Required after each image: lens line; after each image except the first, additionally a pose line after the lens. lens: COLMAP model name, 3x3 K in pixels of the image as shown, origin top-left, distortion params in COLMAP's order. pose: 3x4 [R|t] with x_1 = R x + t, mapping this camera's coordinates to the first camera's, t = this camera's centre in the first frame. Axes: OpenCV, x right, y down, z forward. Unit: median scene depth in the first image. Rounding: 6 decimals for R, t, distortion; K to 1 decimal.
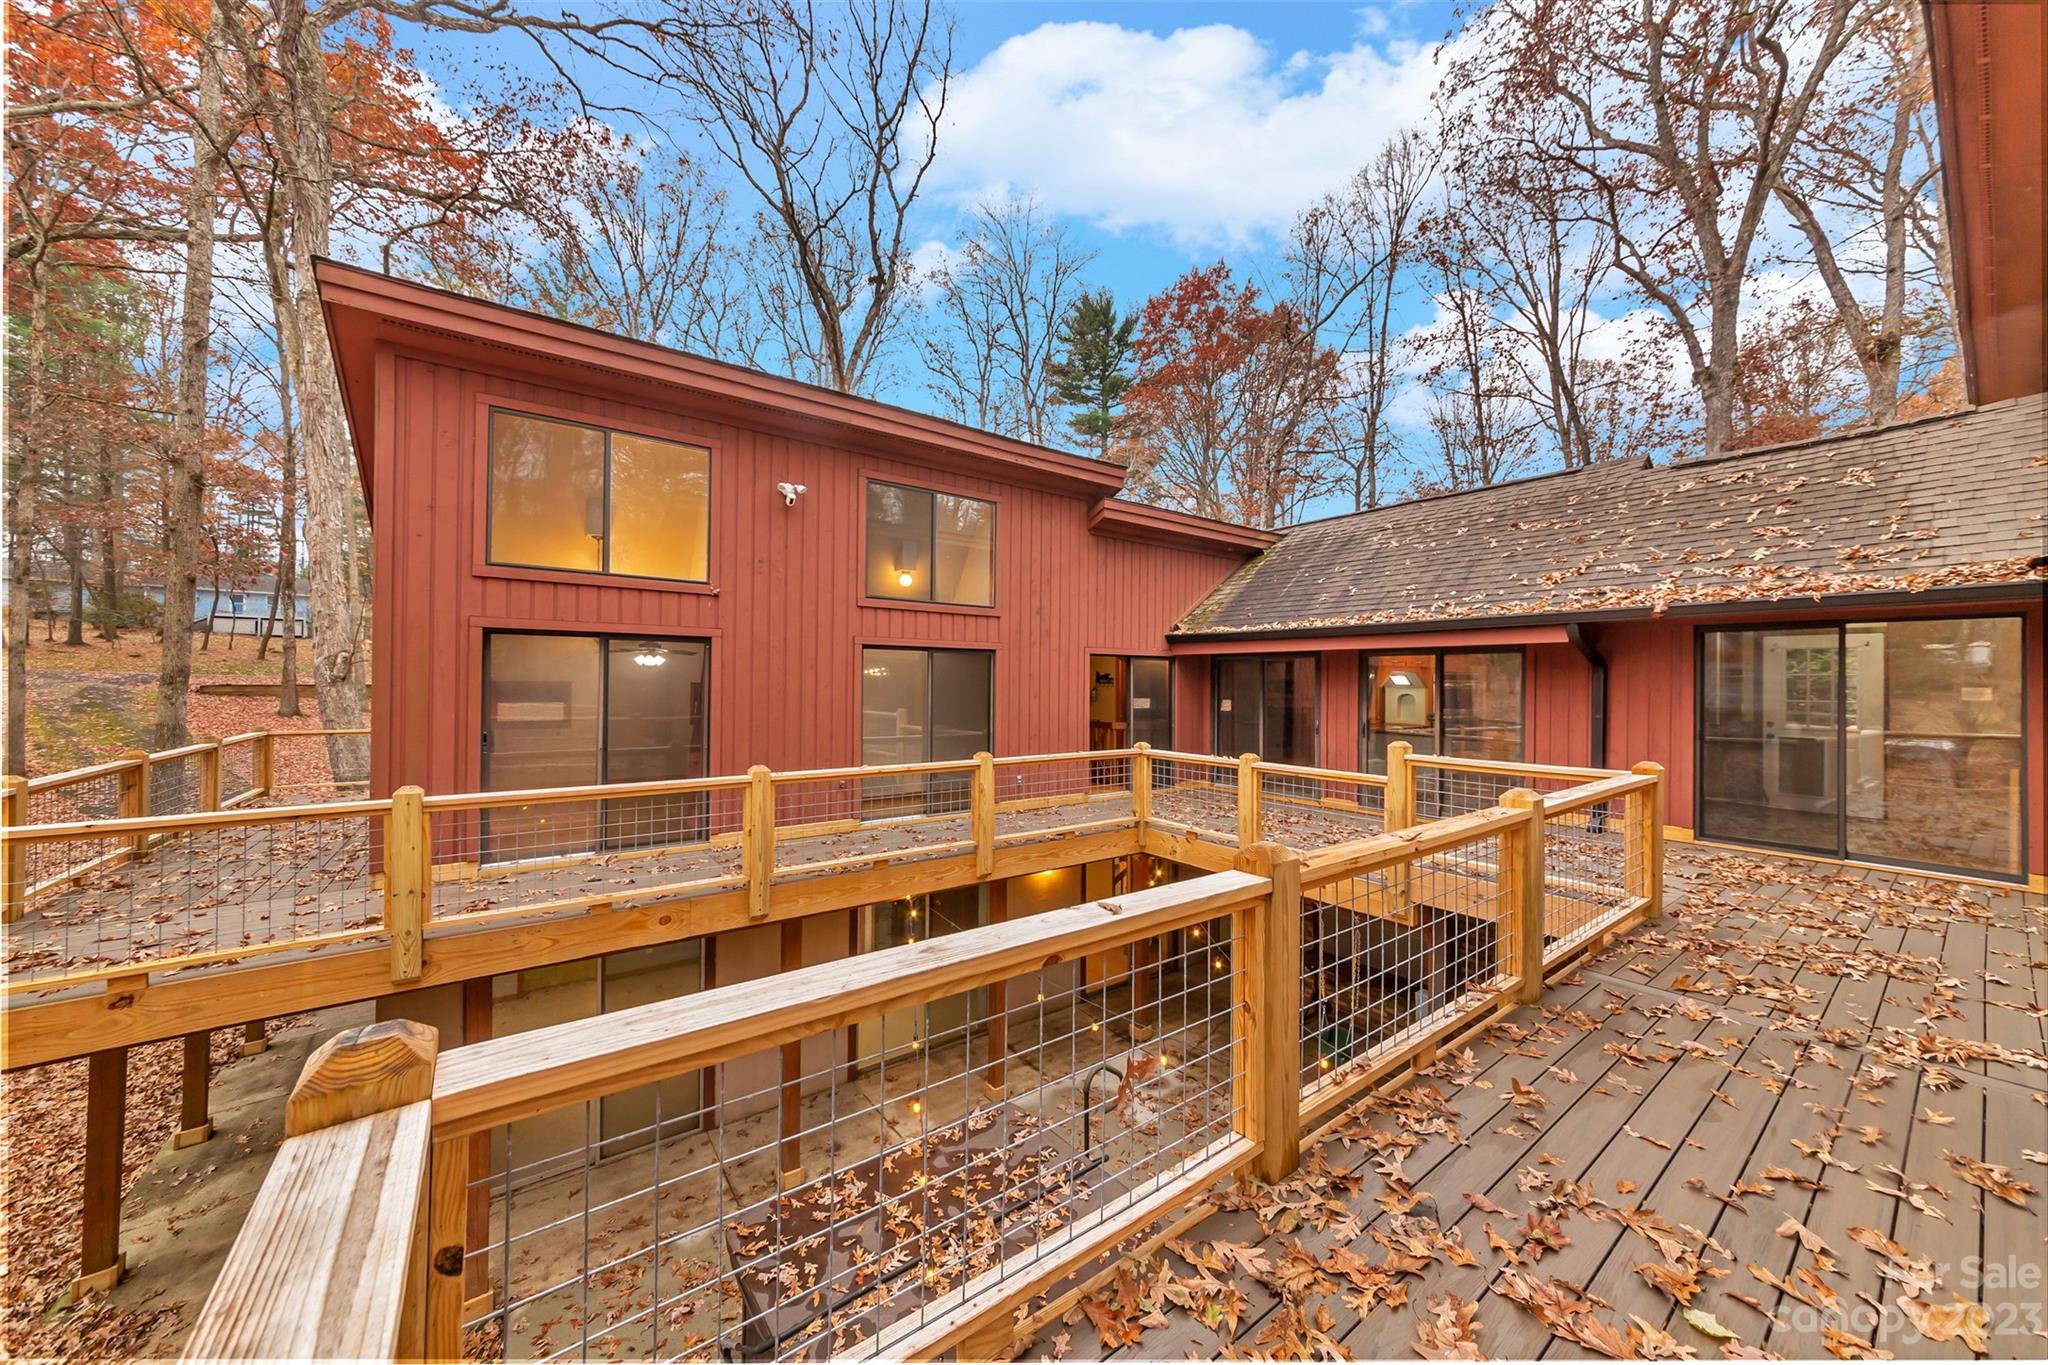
lens RADIAL K [[709.7, 0, 1024.0], [0, 709.7, 682.5], [0, 0, 1]] dist [-0.023459, 0.008661]
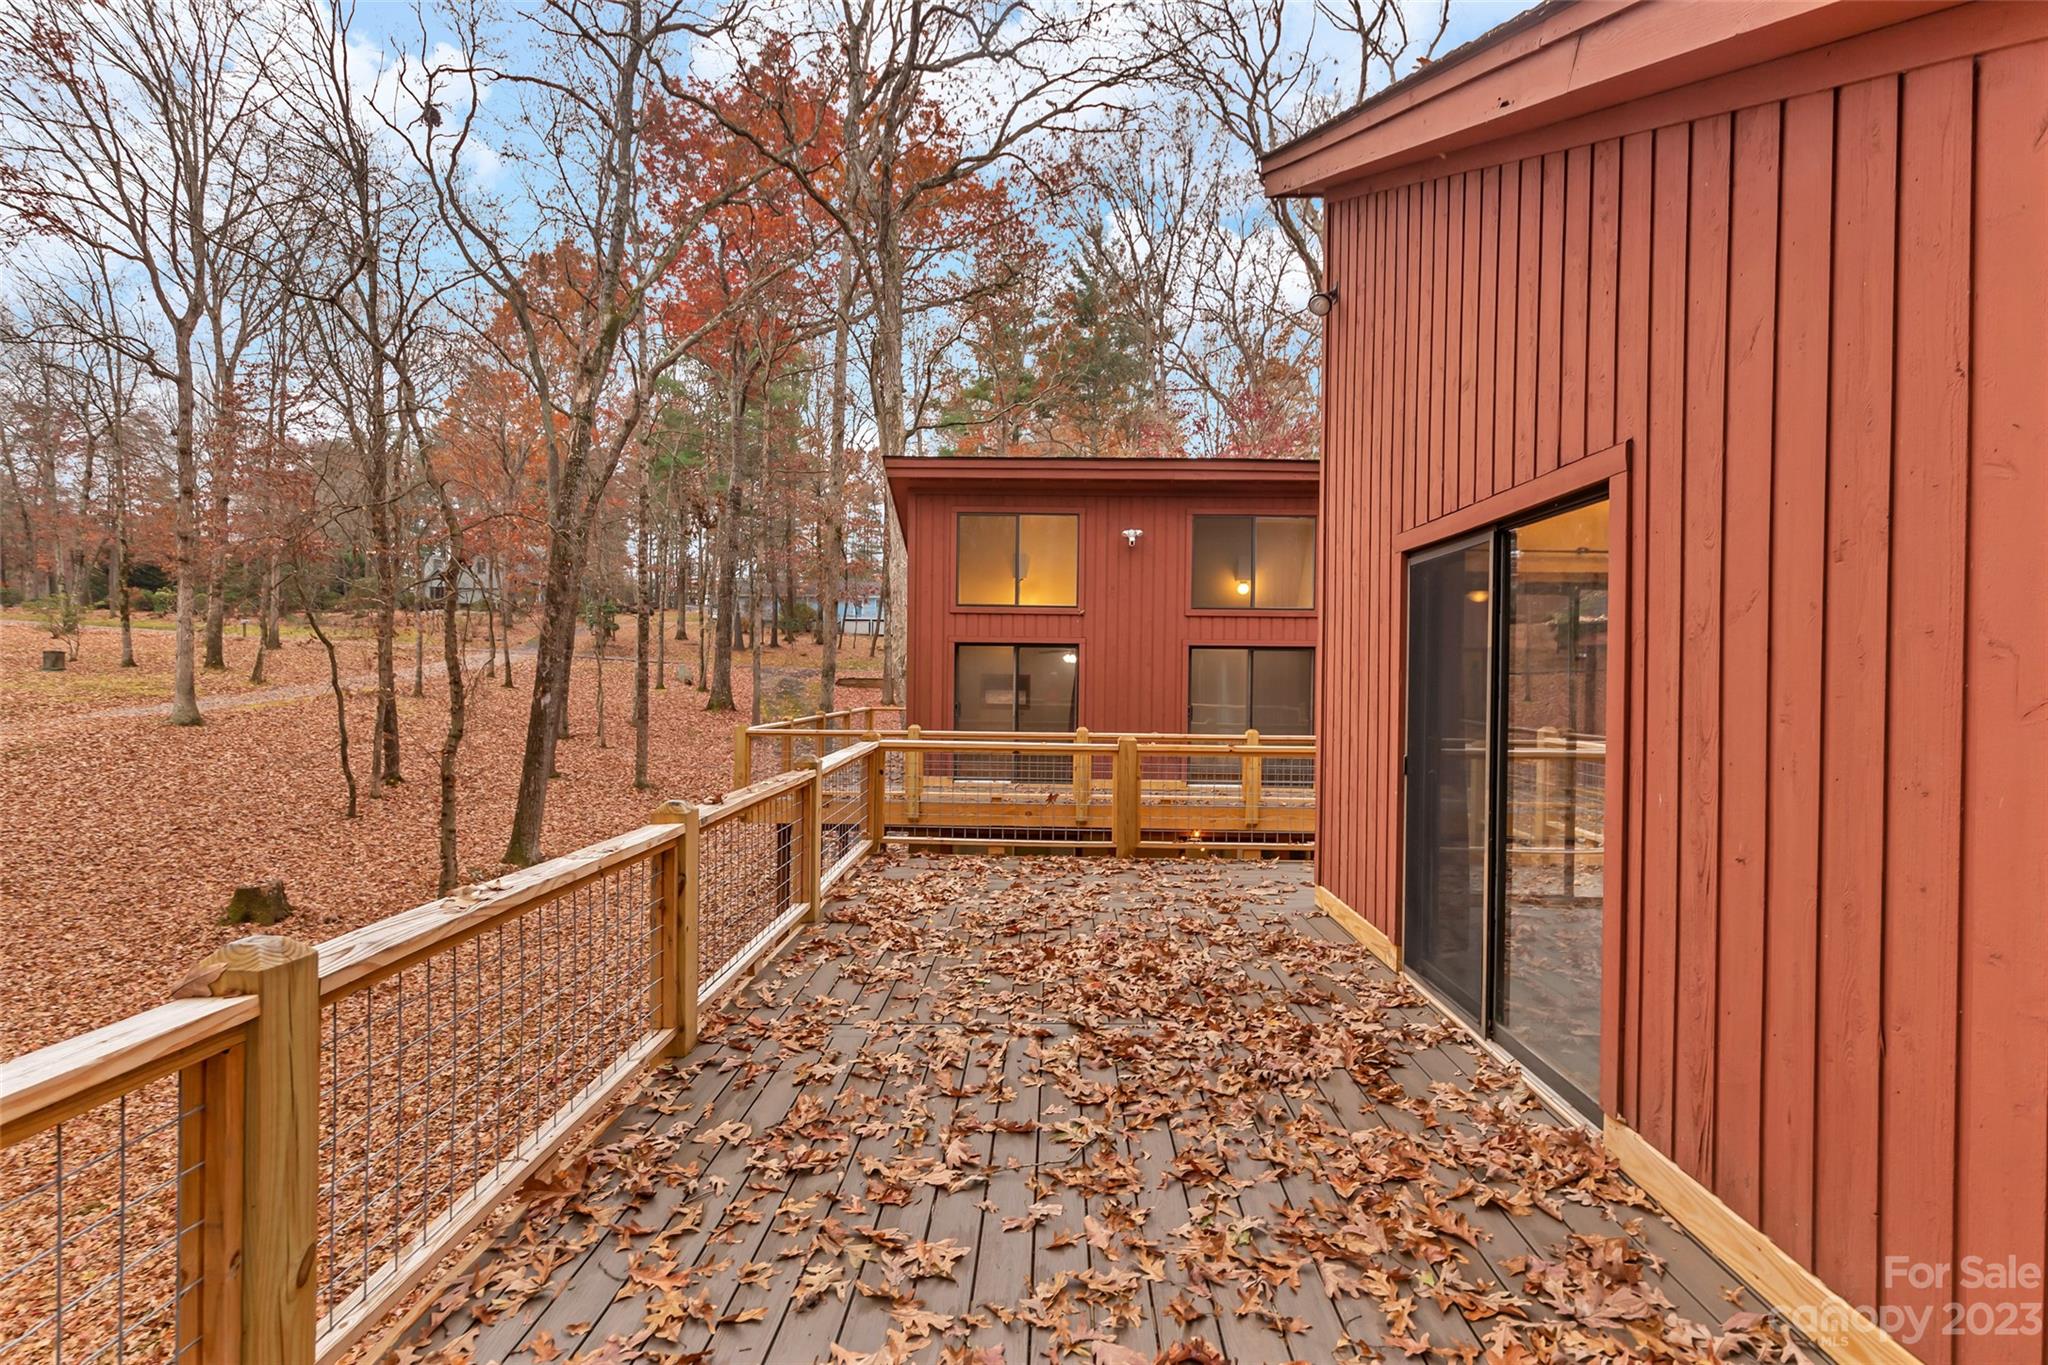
lens RADIAL K [[950.7, 0, 1024.0], [0, 950.7, 682.5], [0, 0, 1]] dist [-0.009893, -0.000165]
pose [[0.782567, 0.005551, -0.622541, 0.614068], [-0.002569, 0.999981, 0.005687, 0.004814], [0.622561, -0.002851, 0.782566, -0.542856]]
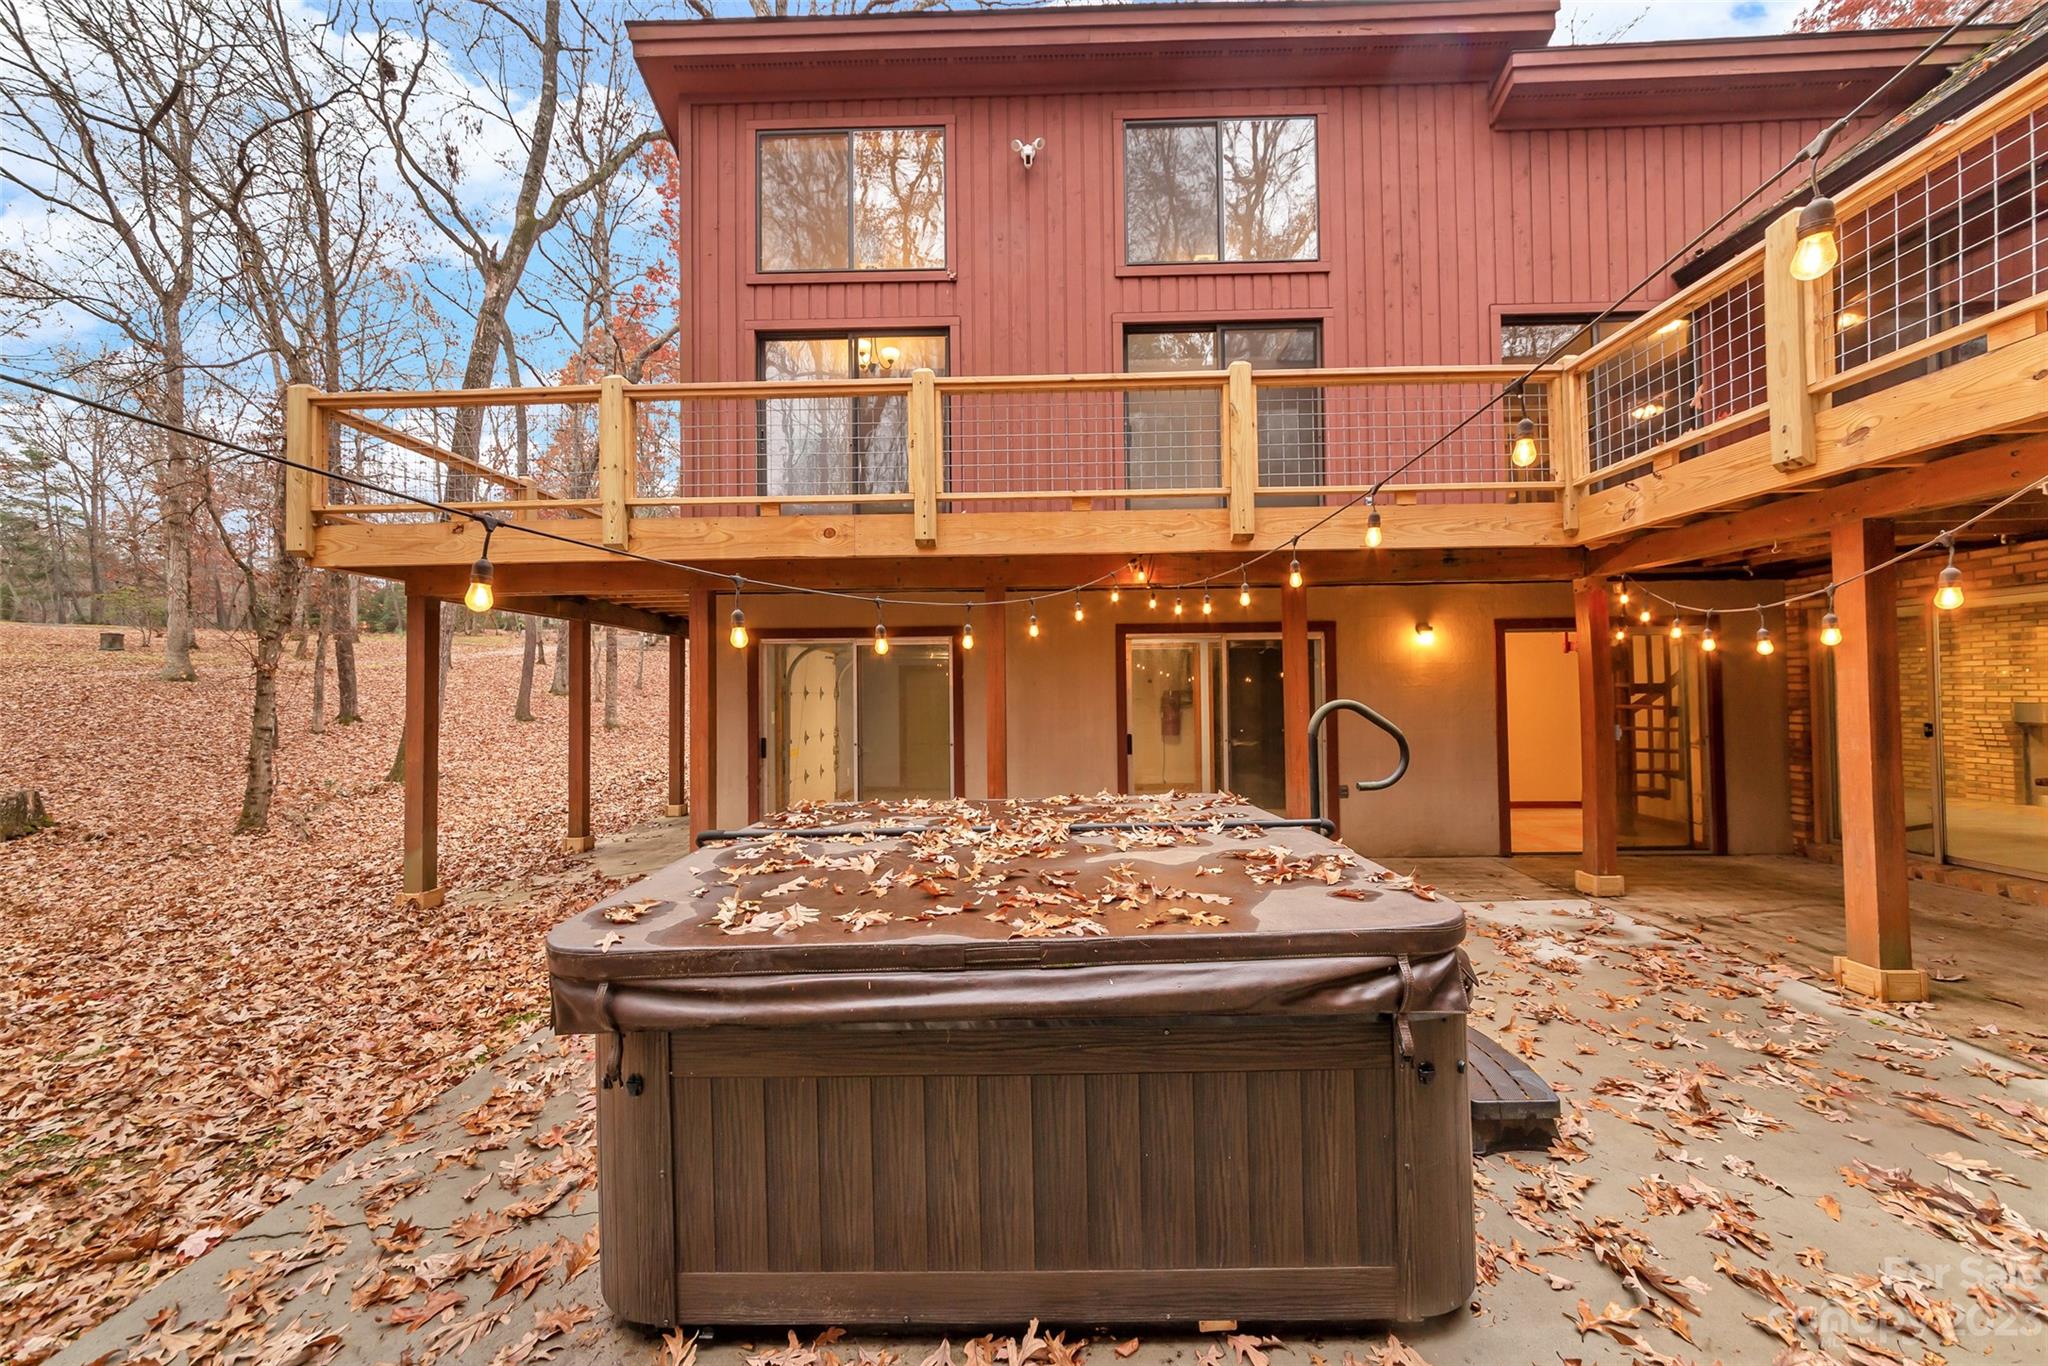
lens RADIAL K [[709.7, 0, 1024.0], [0, 709.7, 683.0], [0, 0, 1]] dist [-0.023459, 0.008661]
pose [[0.789634, -0.024862, -0.613074, 0.167458], [0.015439, 0.999667, -0.020654, 0.377303], [0.613384, 0.006844, 0.789756, 0.294321]]
